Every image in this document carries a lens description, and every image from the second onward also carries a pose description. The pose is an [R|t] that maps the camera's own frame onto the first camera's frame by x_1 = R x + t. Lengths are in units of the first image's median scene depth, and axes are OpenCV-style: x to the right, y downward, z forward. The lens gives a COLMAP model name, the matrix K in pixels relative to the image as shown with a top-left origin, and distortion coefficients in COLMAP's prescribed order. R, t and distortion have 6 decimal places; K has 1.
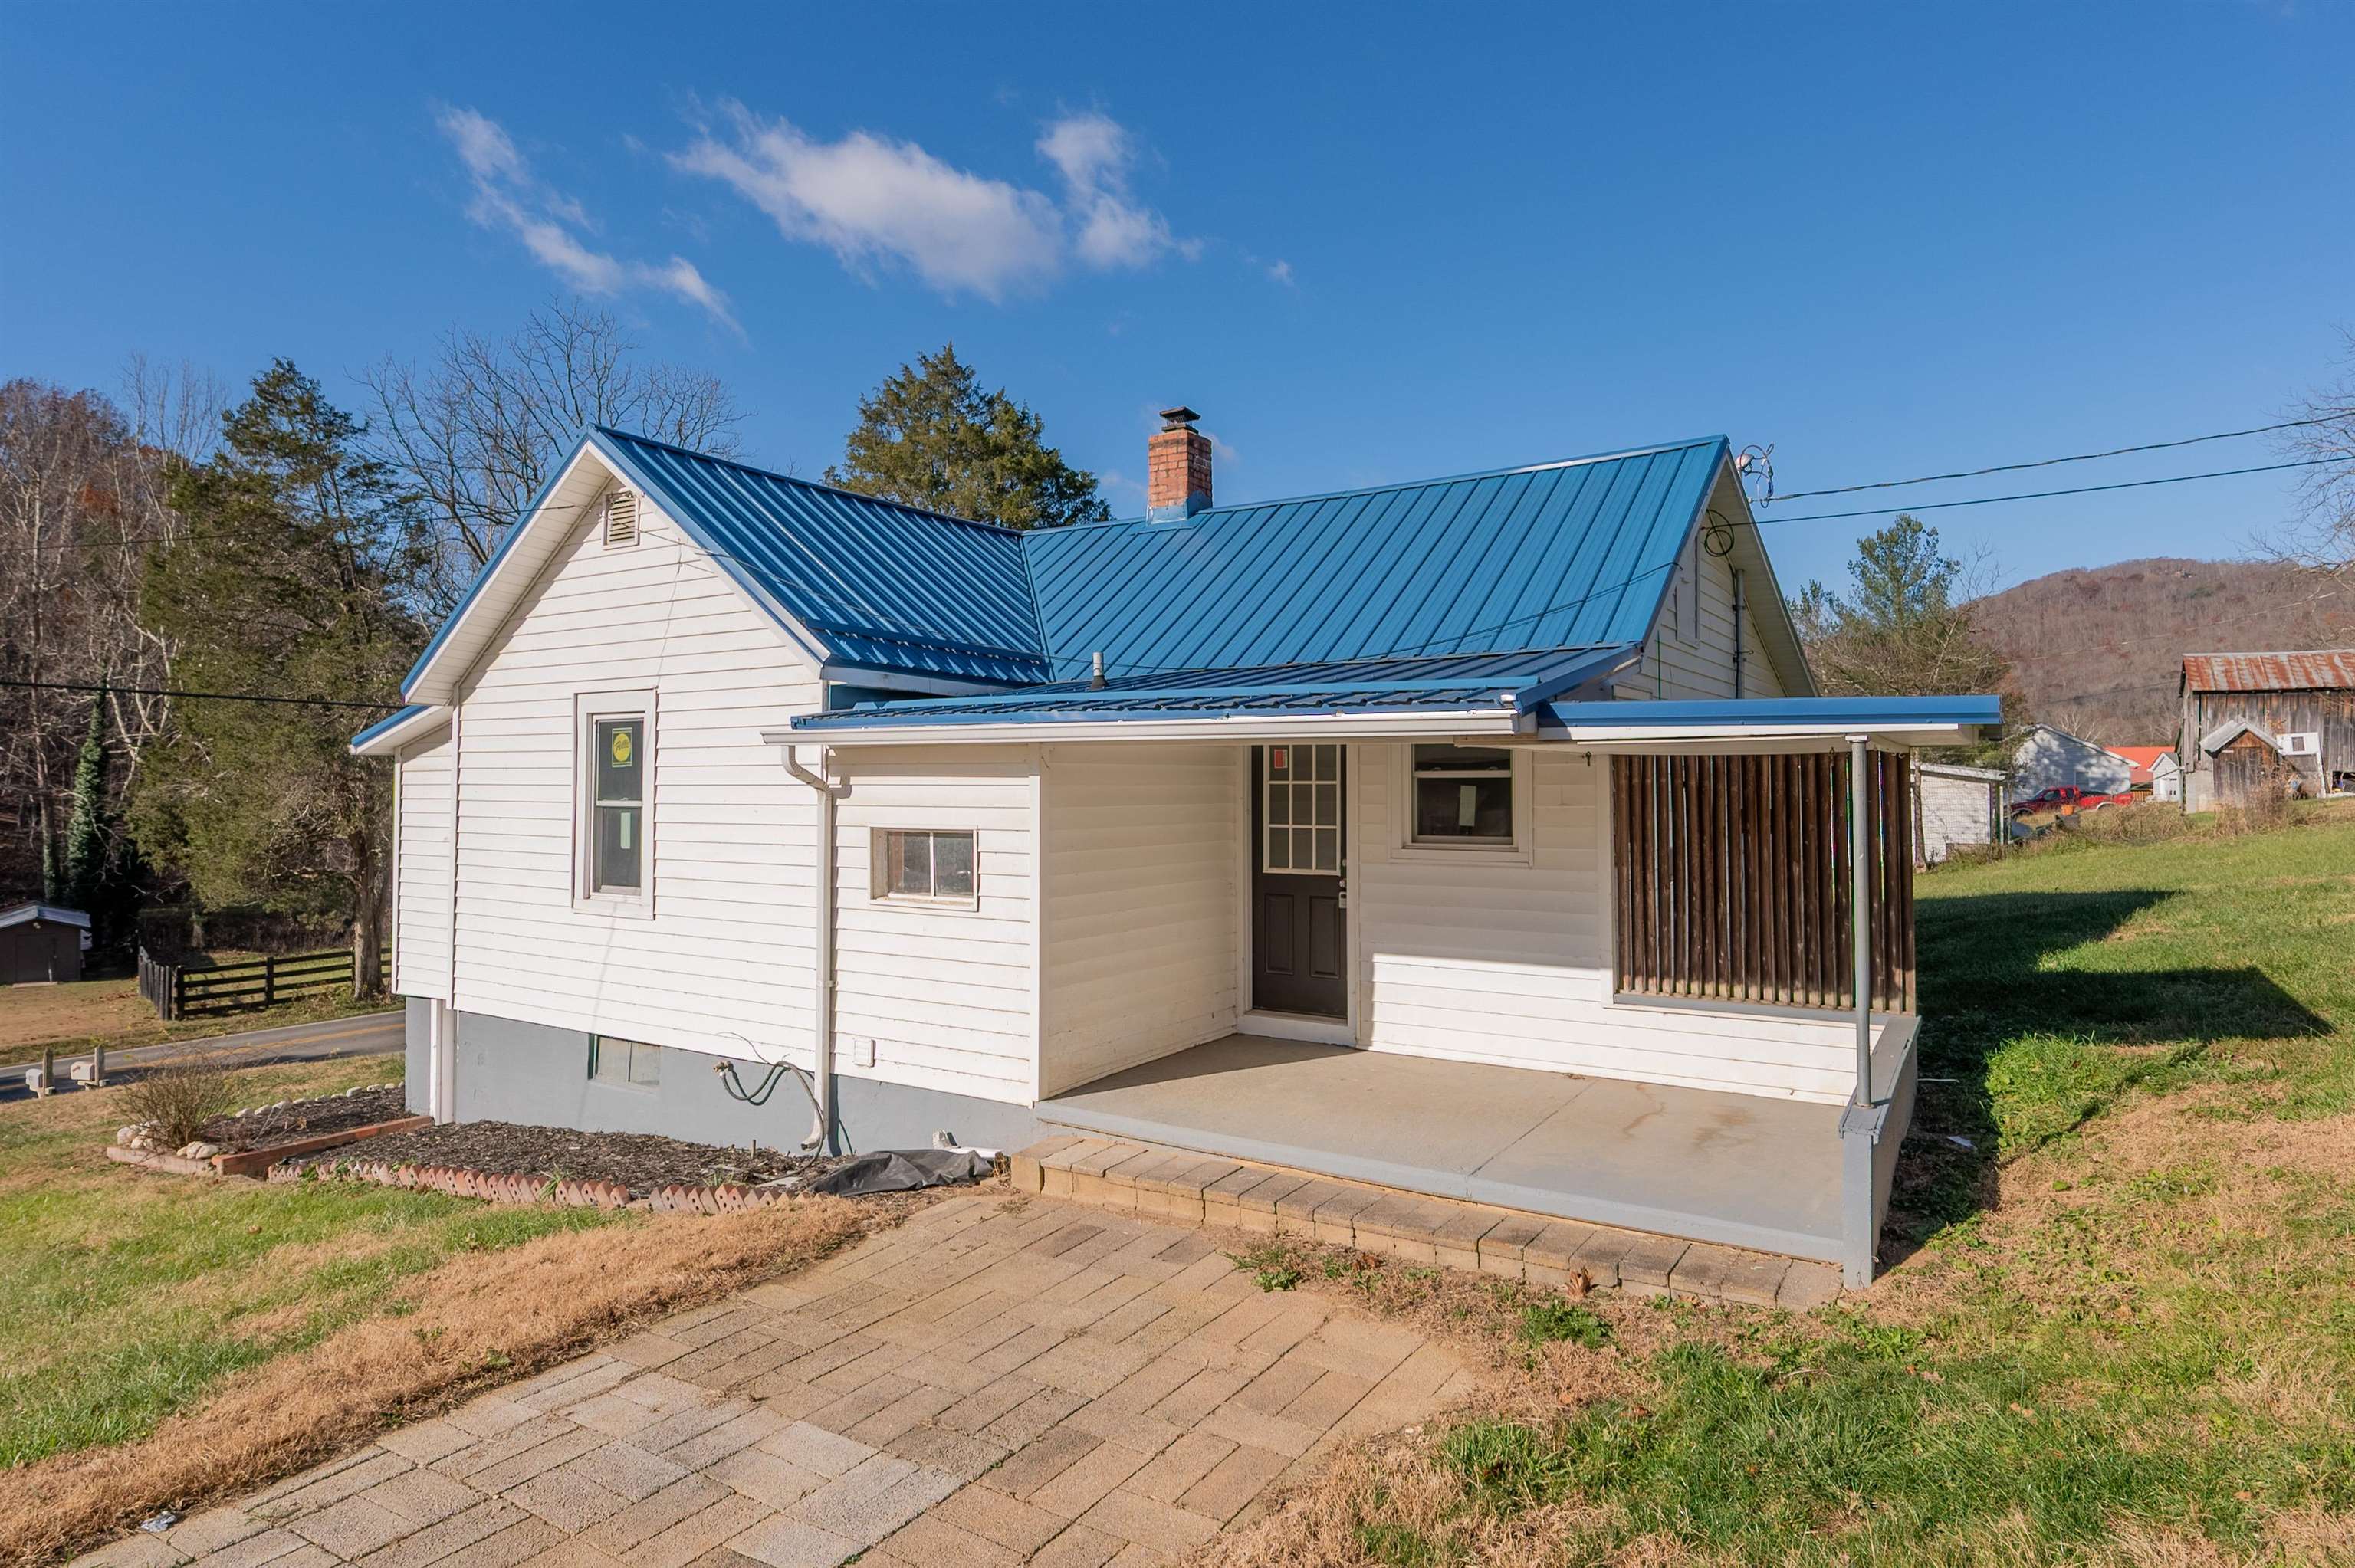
lens RADIAL K [[1296.2, 0, 1219.0], [0, 1296.2, 751.8], [0, 0, 1]] dist [0.003200, 0.002611]
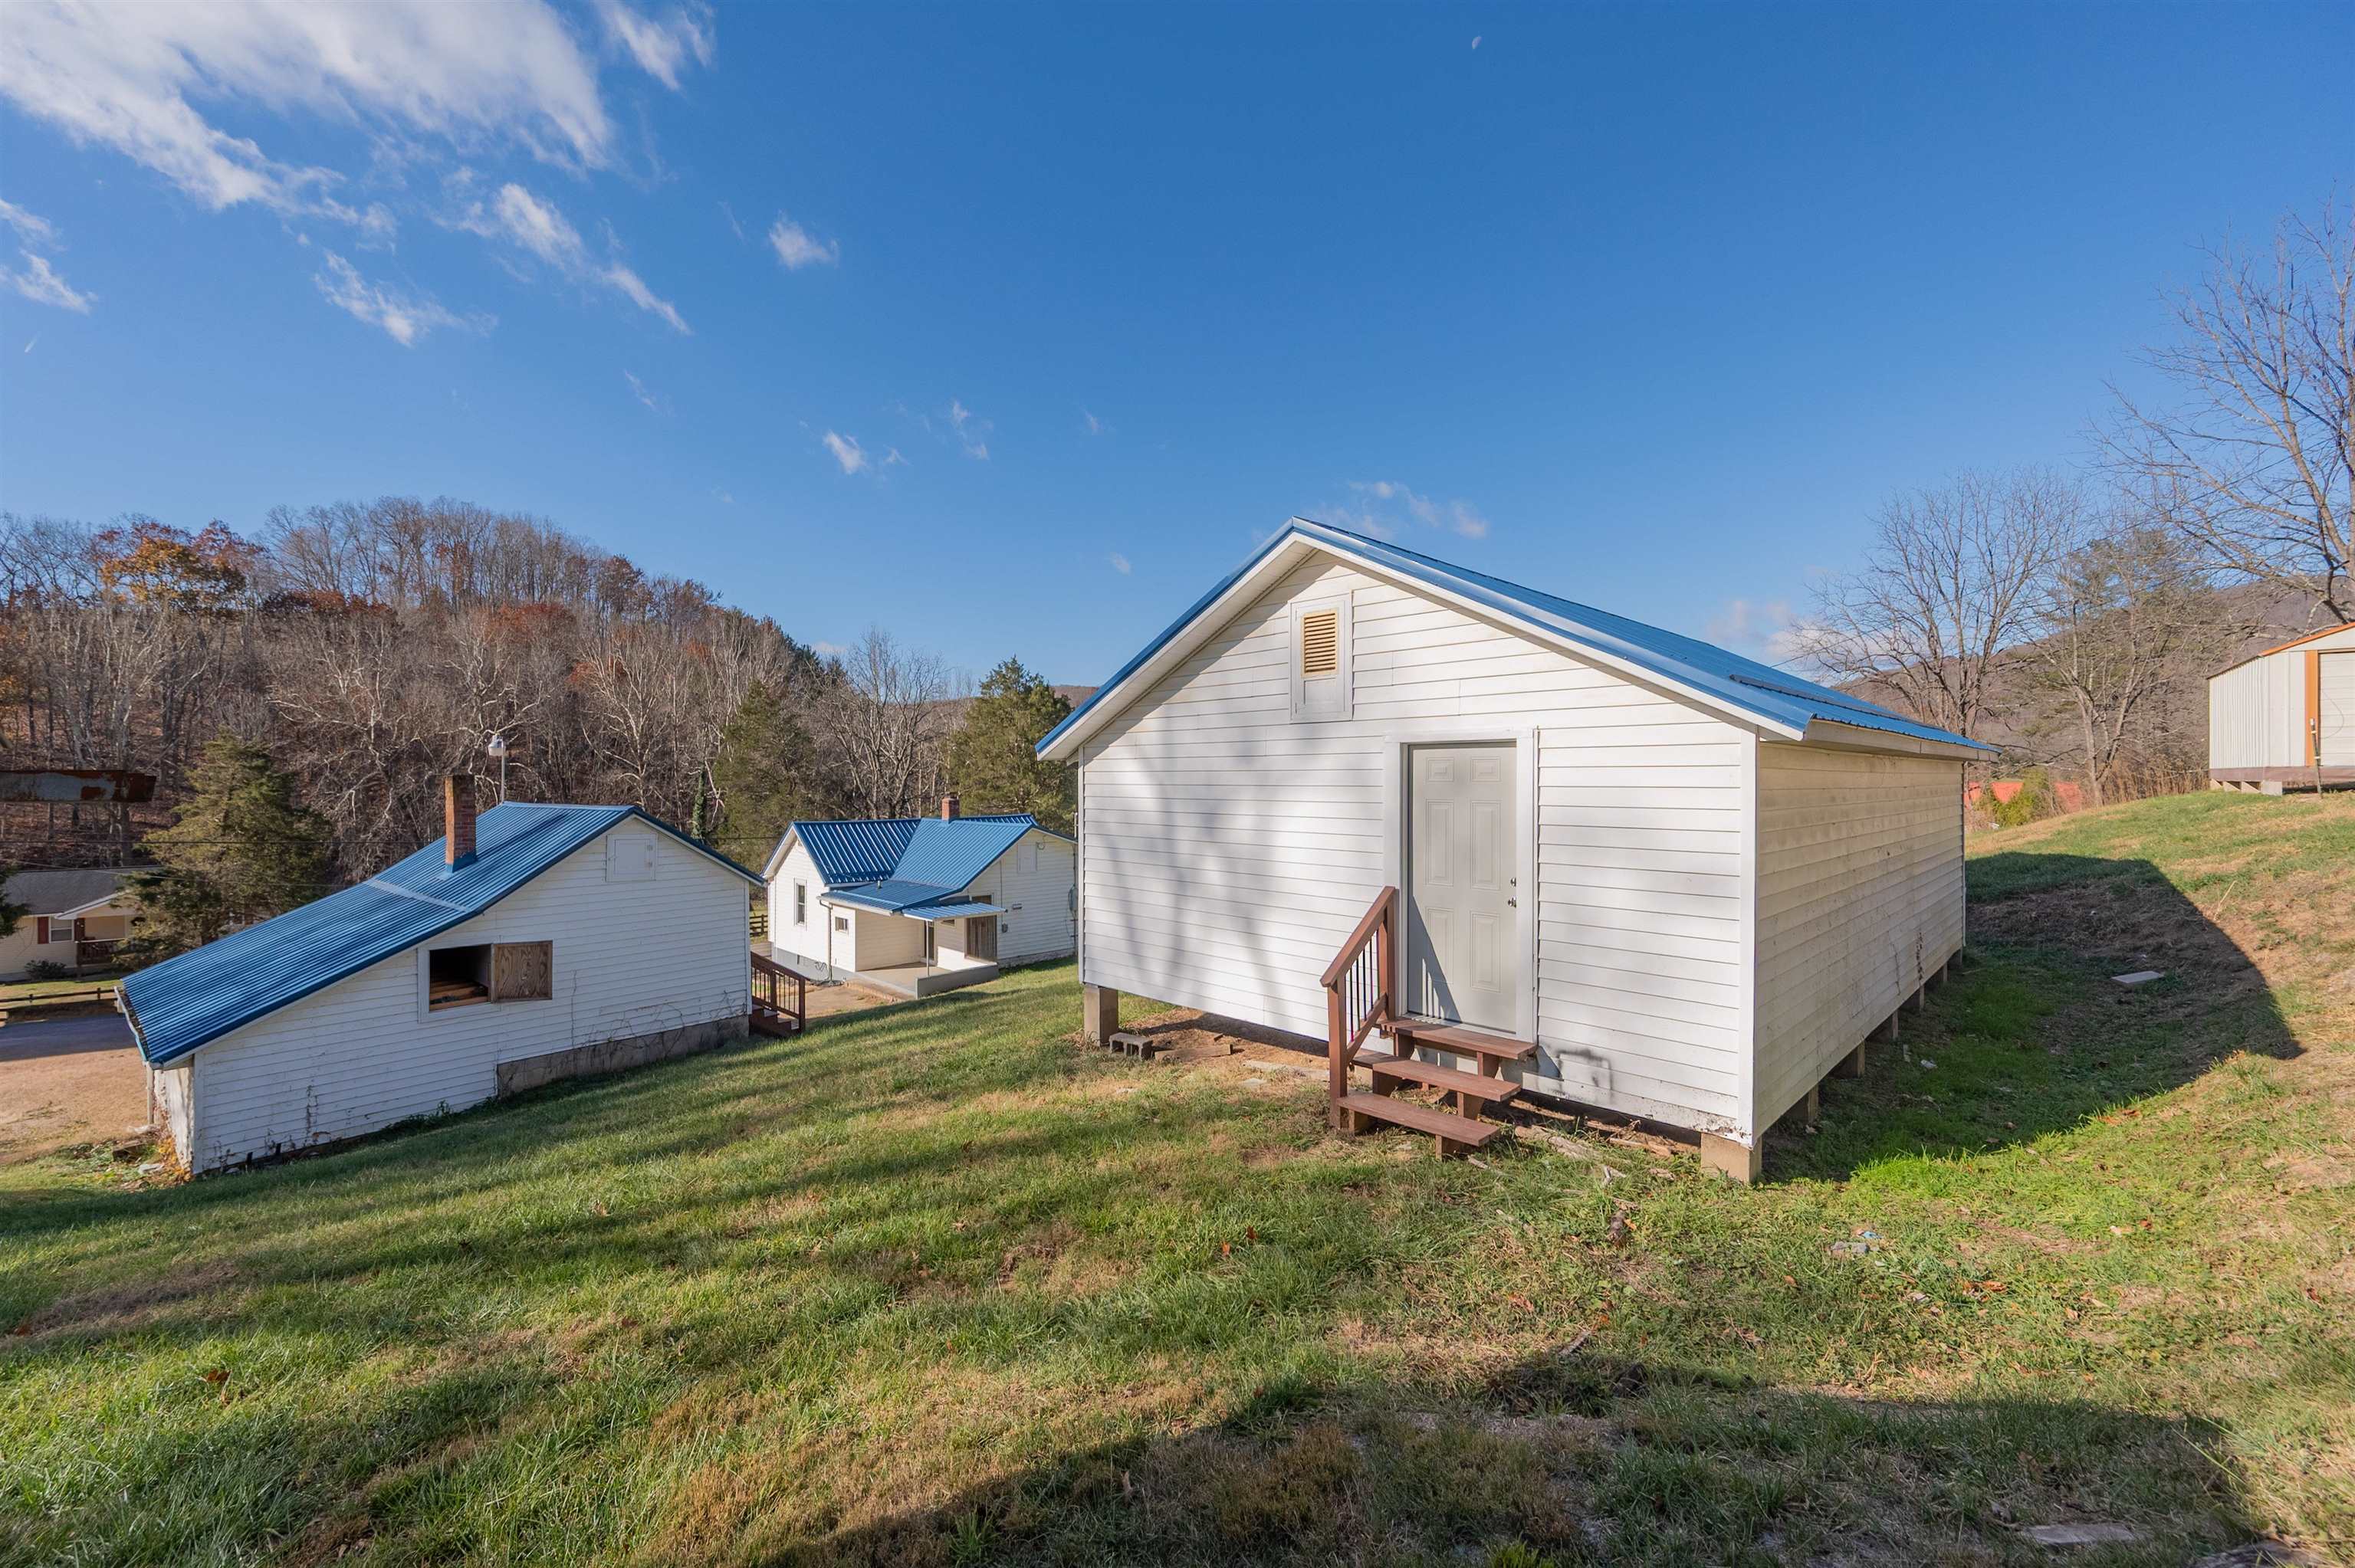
lens RADIAL K [[934.6, 0, 1160.2], [0, 934.6, 795.7], [0, 0, 1]] dist [0.000033, 0.000165]
pose [[0.967651, 0.006708, -0.252203, 1.833996], [0.002537, 0.999337, 0.036312, -0.528731], [0.252279, -0.035777, 0.966993, -2.130413]]
